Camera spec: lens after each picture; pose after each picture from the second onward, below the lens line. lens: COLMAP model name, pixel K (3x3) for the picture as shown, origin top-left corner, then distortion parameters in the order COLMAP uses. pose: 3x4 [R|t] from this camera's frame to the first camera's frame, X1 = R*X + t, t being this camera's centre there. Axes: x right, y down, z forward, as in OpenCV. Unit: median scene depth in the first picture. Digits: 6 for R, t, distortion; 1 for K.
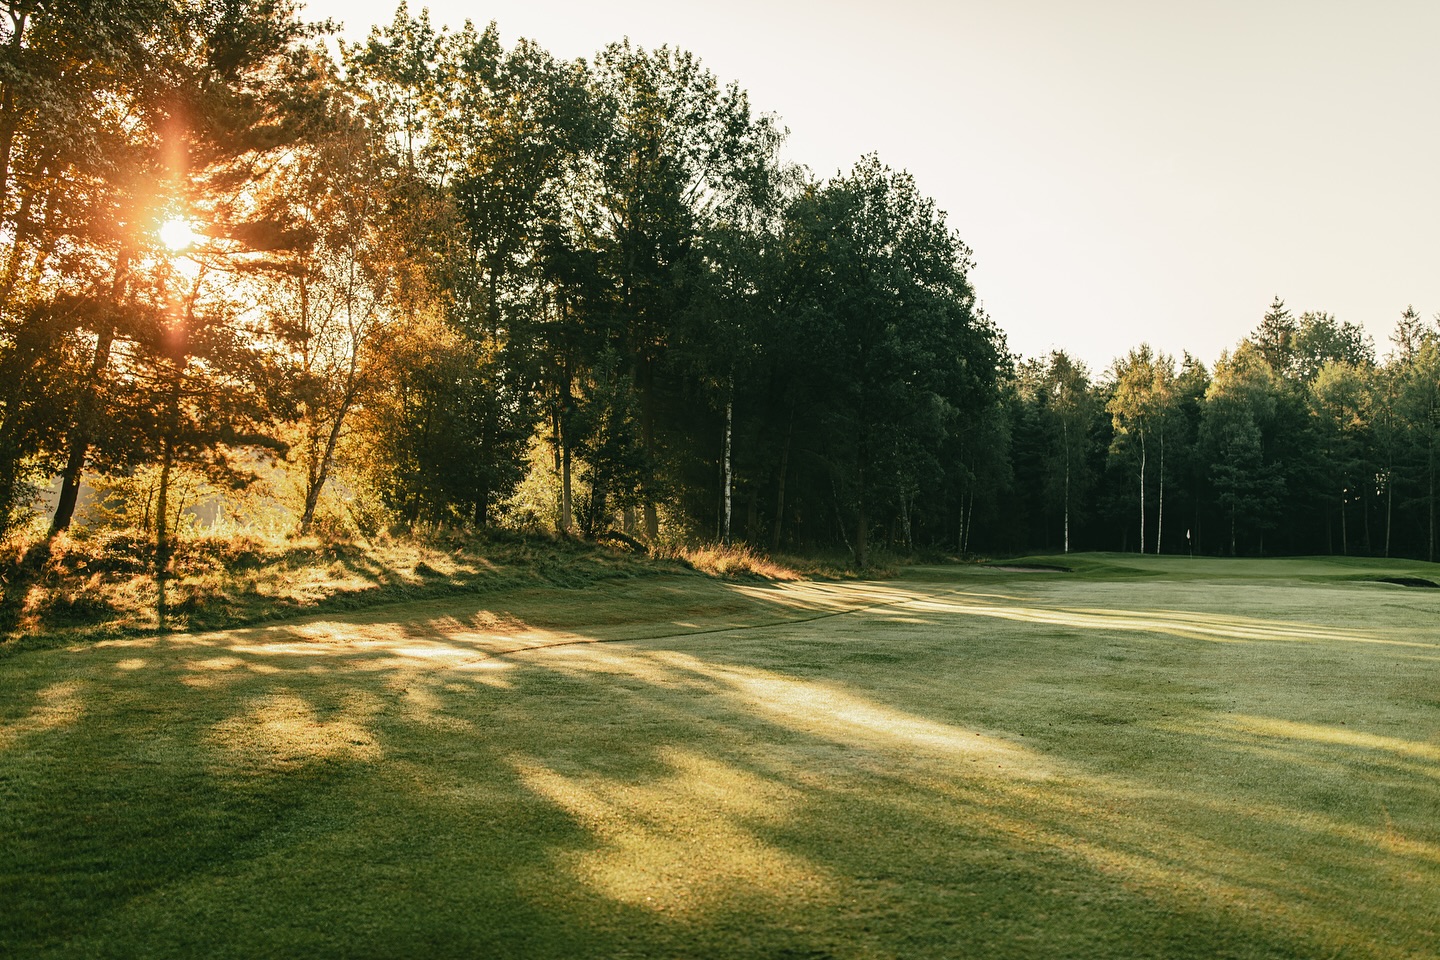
lens RADIAL K [[1479.4, 0, 720.0], [0, 1479.4, 480.0], [0, 0, 1]] dist [0.003941, 0.007274]
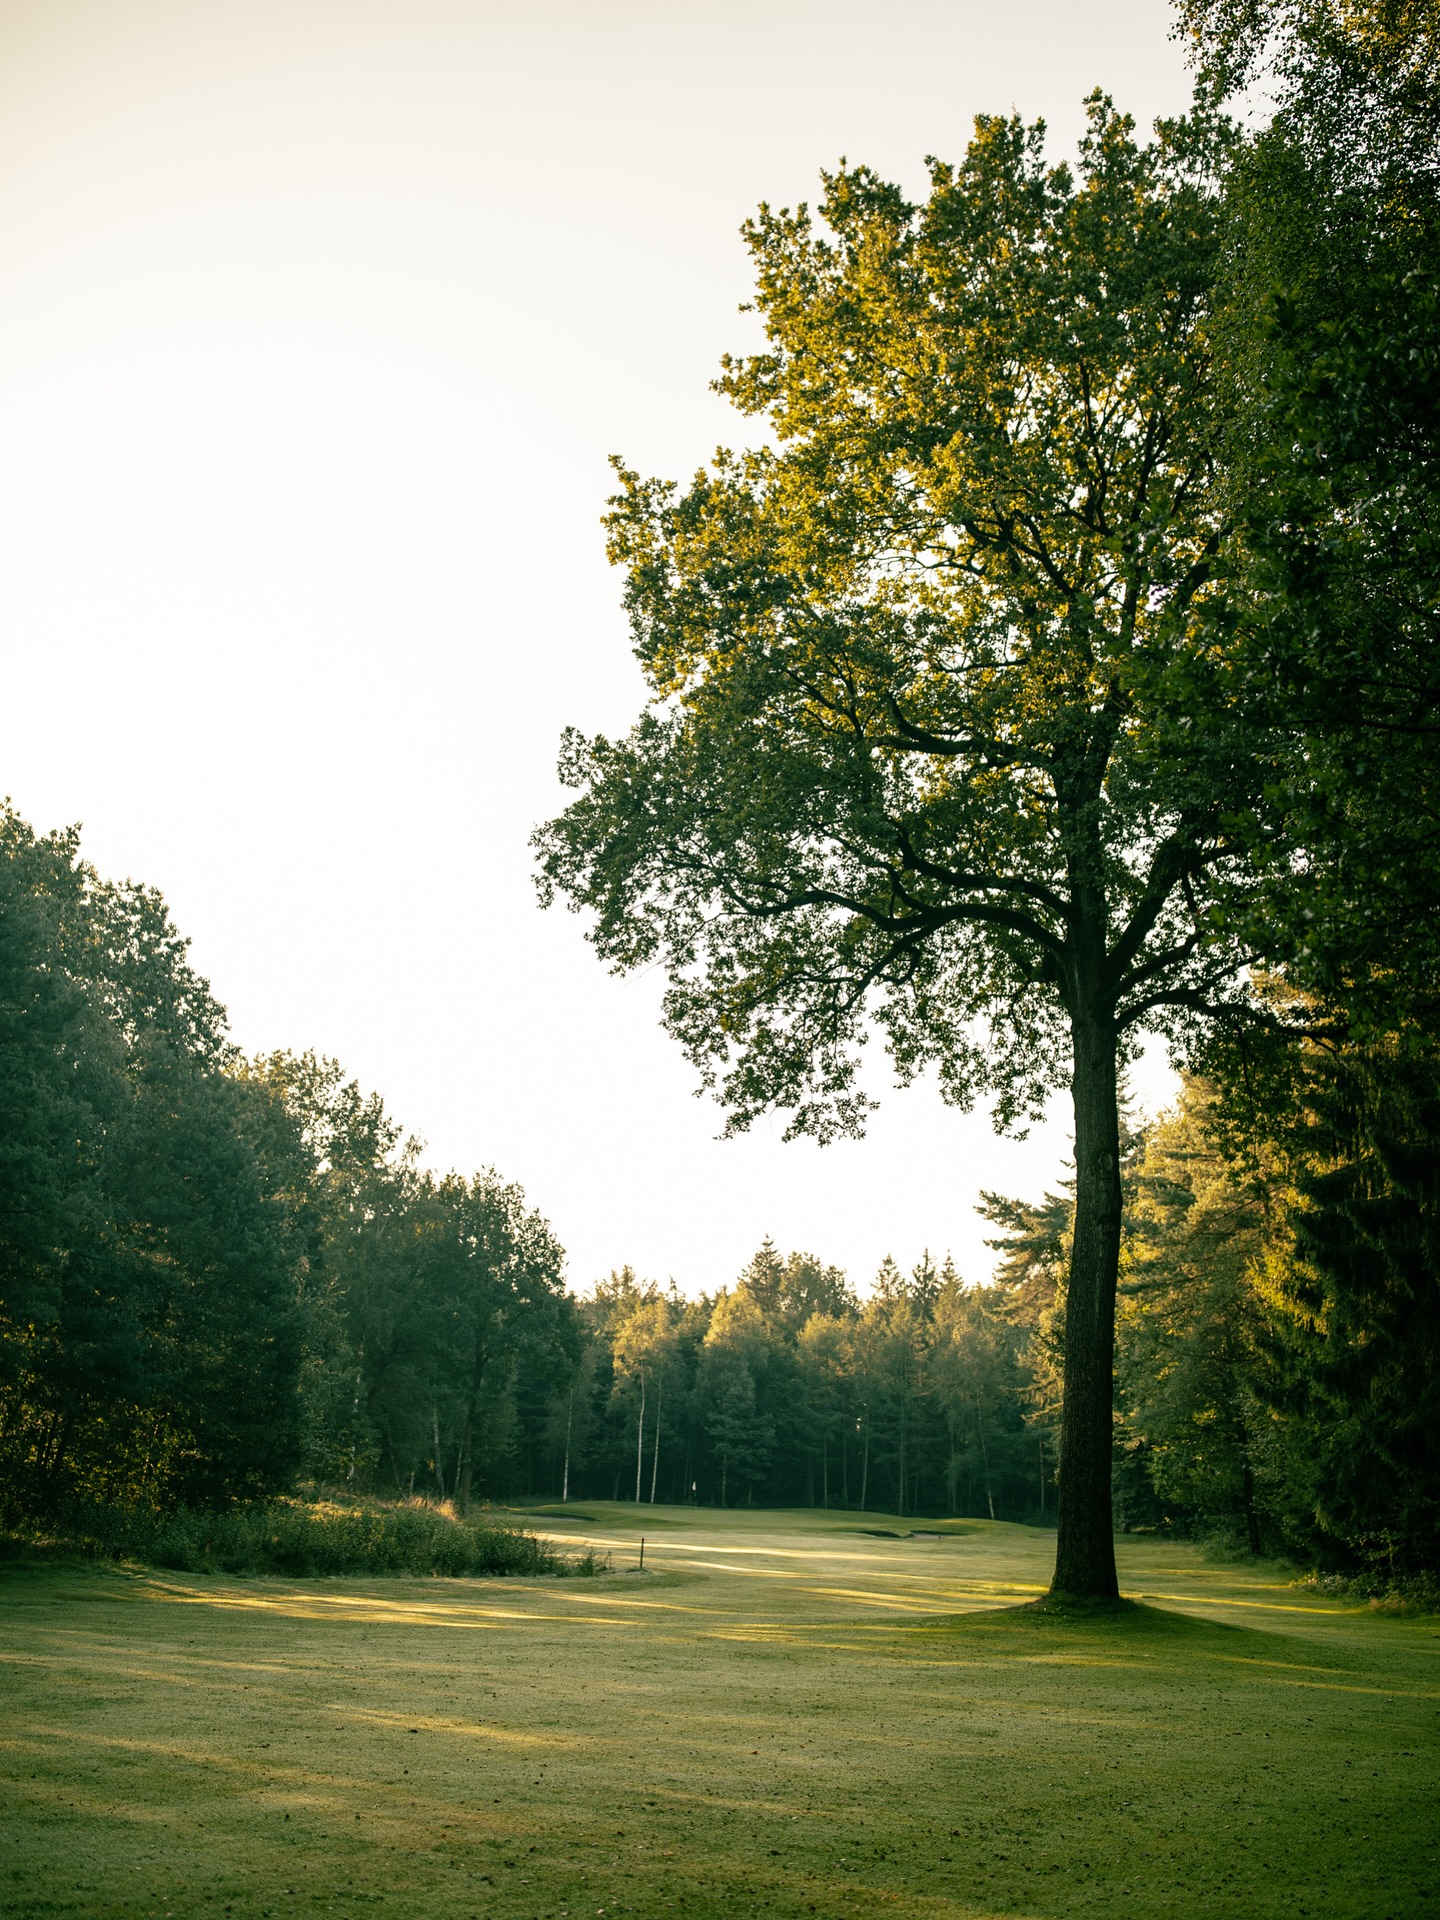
lens RADIAL K [[1808.6, 0, 720.0], [0, 1808.6, 960.0], [0, 0, 1]] dist [0.003356, 0.001374]
pose [[0.940255, 0.117453, 0.319571, -0.088739], [-0.038945, 0.969555, -0.241759, -0.011342], [-0.338236, 0.214869, 0.916203, -0.197039]]
